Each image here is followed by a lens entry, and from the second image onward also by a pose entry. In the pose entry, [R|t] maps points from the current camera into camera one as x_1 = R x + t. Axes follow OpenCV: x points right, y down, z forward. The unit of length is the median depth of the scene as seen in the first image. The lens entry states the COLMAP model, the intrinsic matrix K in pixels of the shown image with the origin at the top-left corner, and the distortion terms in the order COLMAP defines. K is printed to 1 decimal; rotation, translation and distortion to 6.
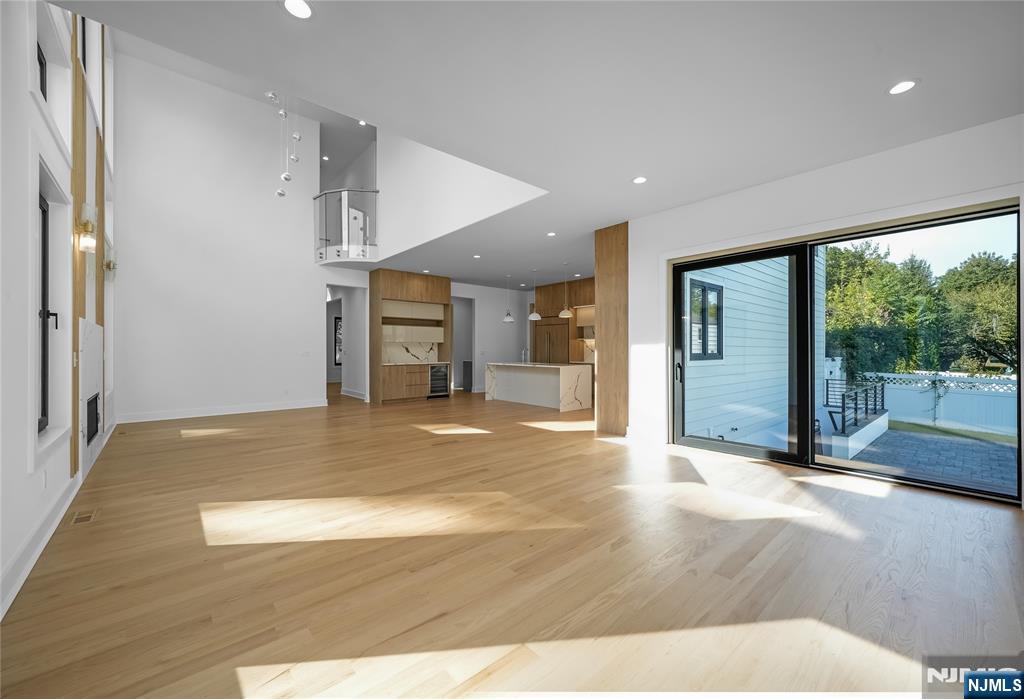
lens RADIAL K [[409.6, 0, 513.2], [0, 409.6, 347.0], [0, 0, 1]] dist [-0.002344, -0.000100]
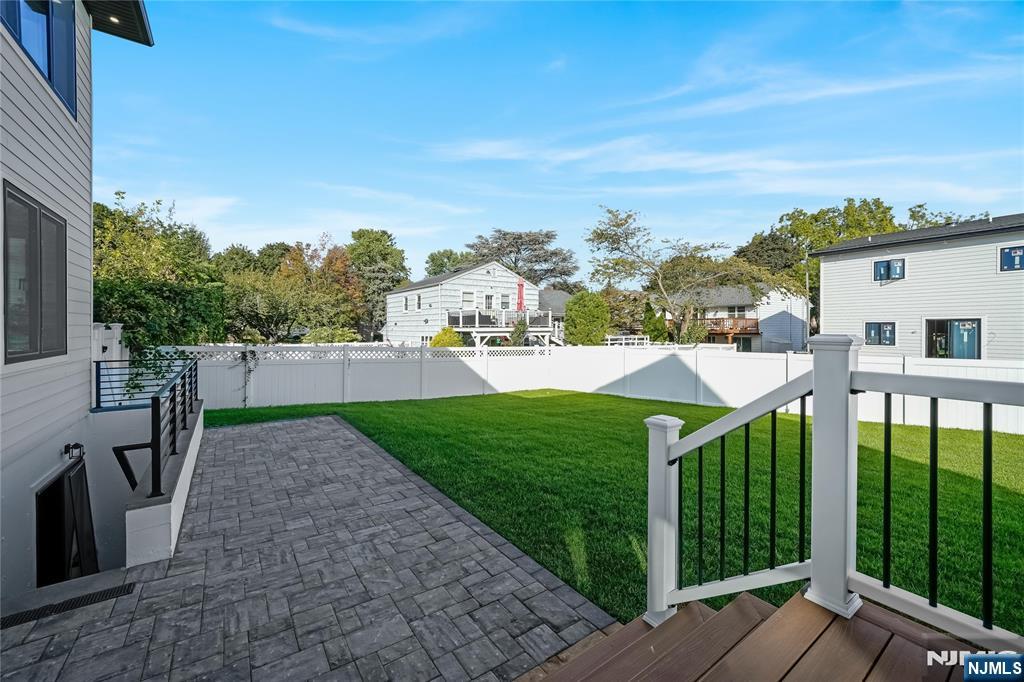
lens RADIAL K [[399.8, 0, 512.3], [0, 399.8, 330.6], [0, 0, 1]] dist [-0.011471, -0.000295]
pose [[0.094978, -0.007016, 0.995455, 0.269421], [-0.005737, 0.999955, 0.007595, 0.028261], [-0.995463, -0.006432, 0.094934, 0.362918]]
